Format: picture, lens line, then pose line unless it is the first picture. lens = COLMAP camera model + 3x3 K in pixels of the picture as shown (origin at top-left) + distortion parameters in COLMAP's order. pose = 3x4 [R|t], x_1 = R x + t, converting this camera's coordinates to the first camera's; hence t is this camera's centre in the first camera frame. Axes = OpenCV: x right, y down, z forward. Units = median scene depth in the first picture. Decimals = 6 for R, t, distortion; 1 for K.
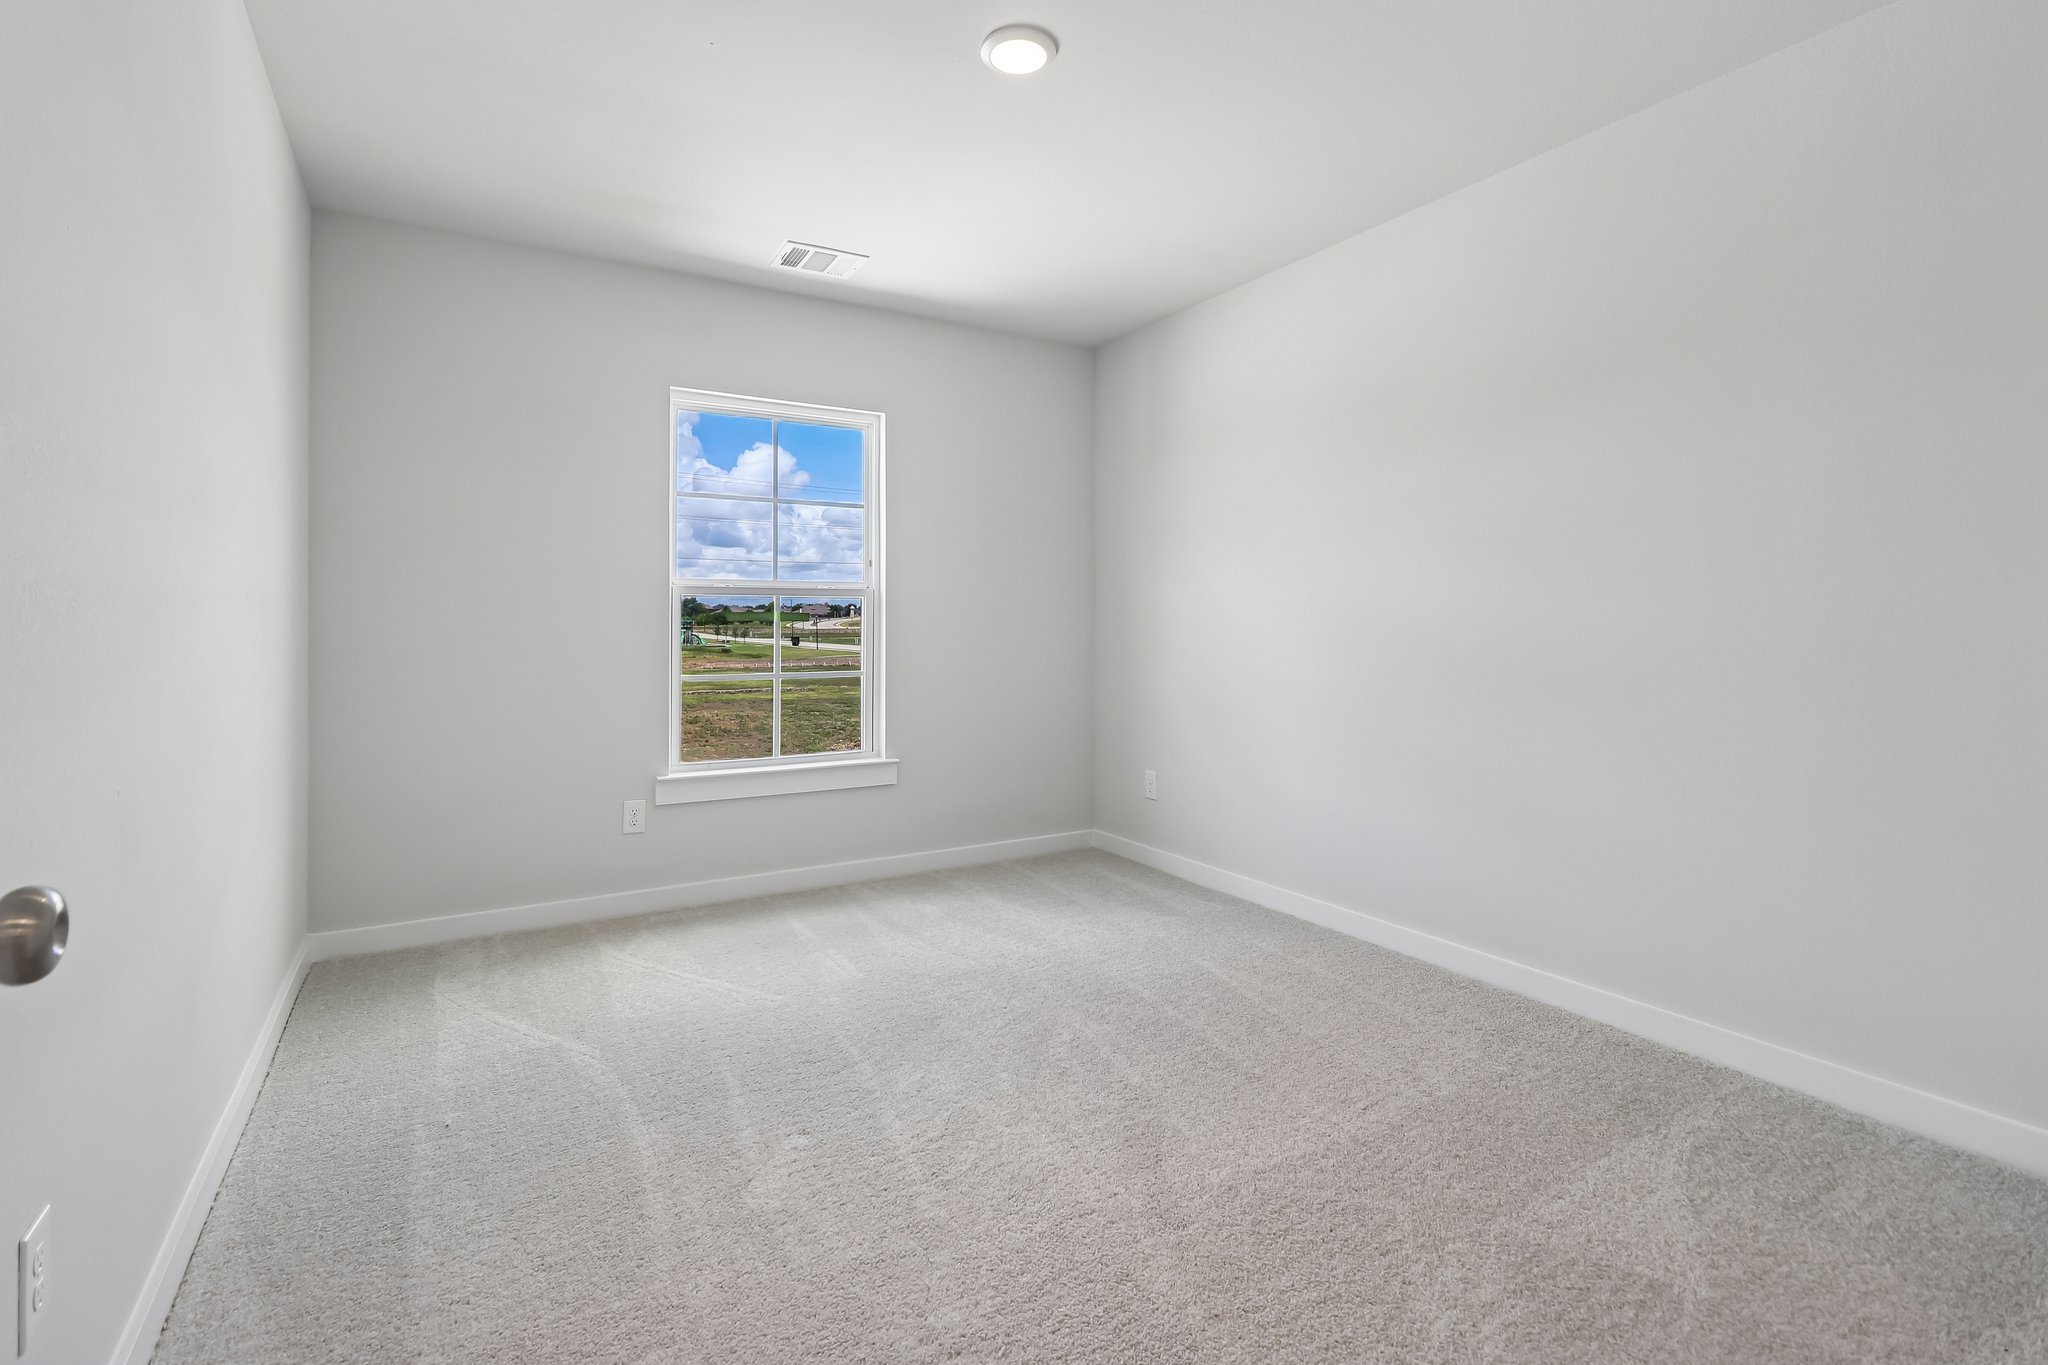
lens RADIAL K [[941.0, 0, 1014.4], [0, 941.0, 666.9], [0, 0, 1]] dist [0.016740, -0.010710]
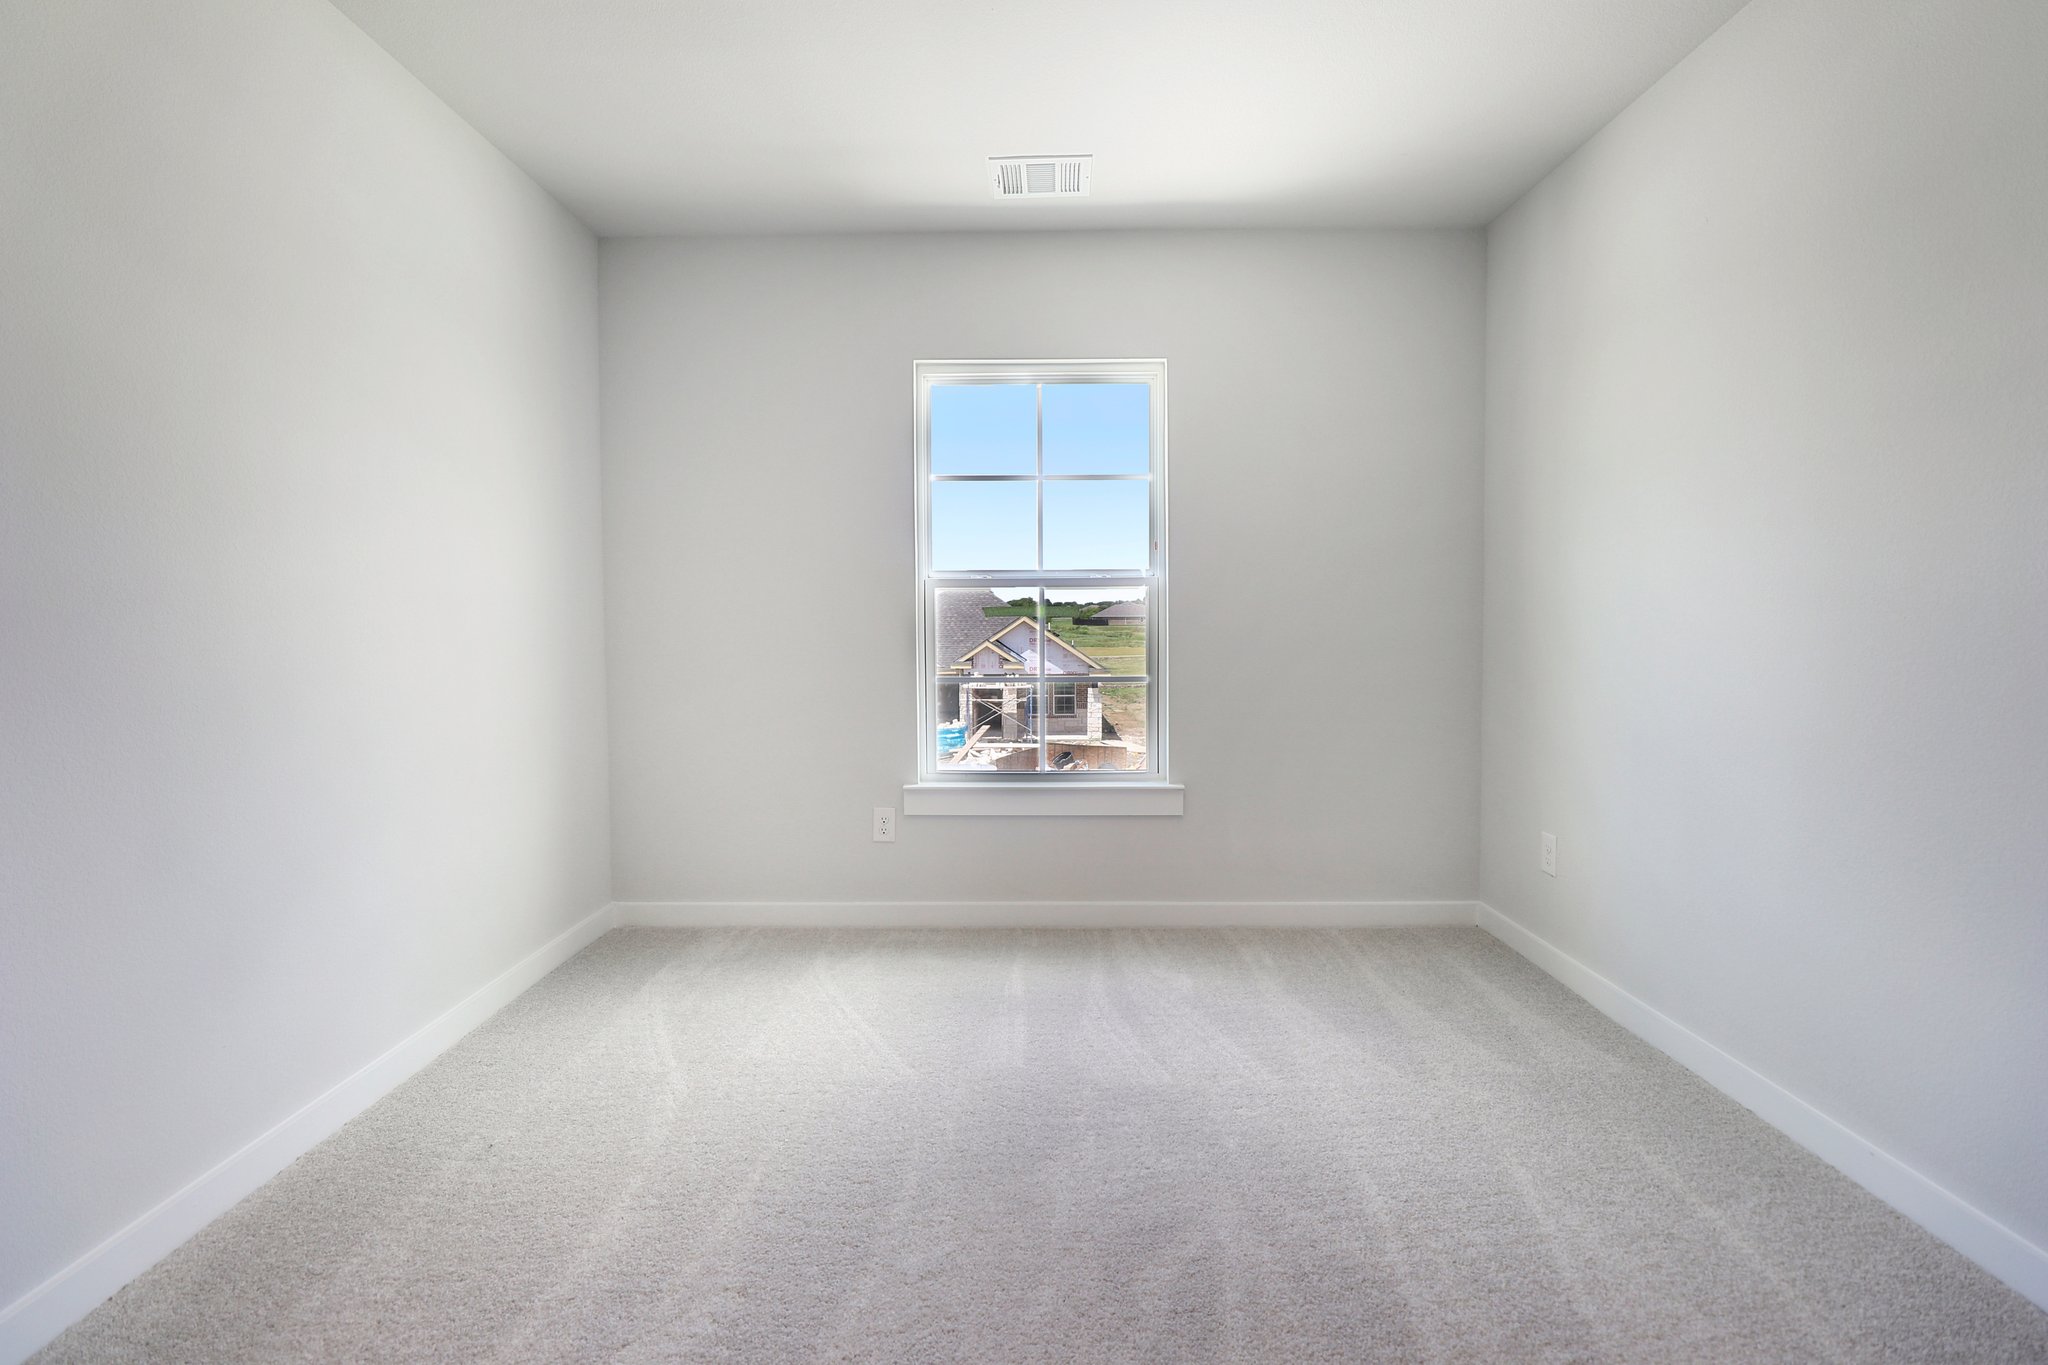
lens RADIAL K [[941.0, 0, 1009.7], [0, 941.0, 678.0], [0, 0, 1]] dist [0.016740, -0.010710]
pose [[0.863229, 0.028295, -0.504019, 0.196833], [-0.021071, 0.999577, 0.020025, -0.010694], [0.504373, -0.006666, 0.863460, 0.276038]]
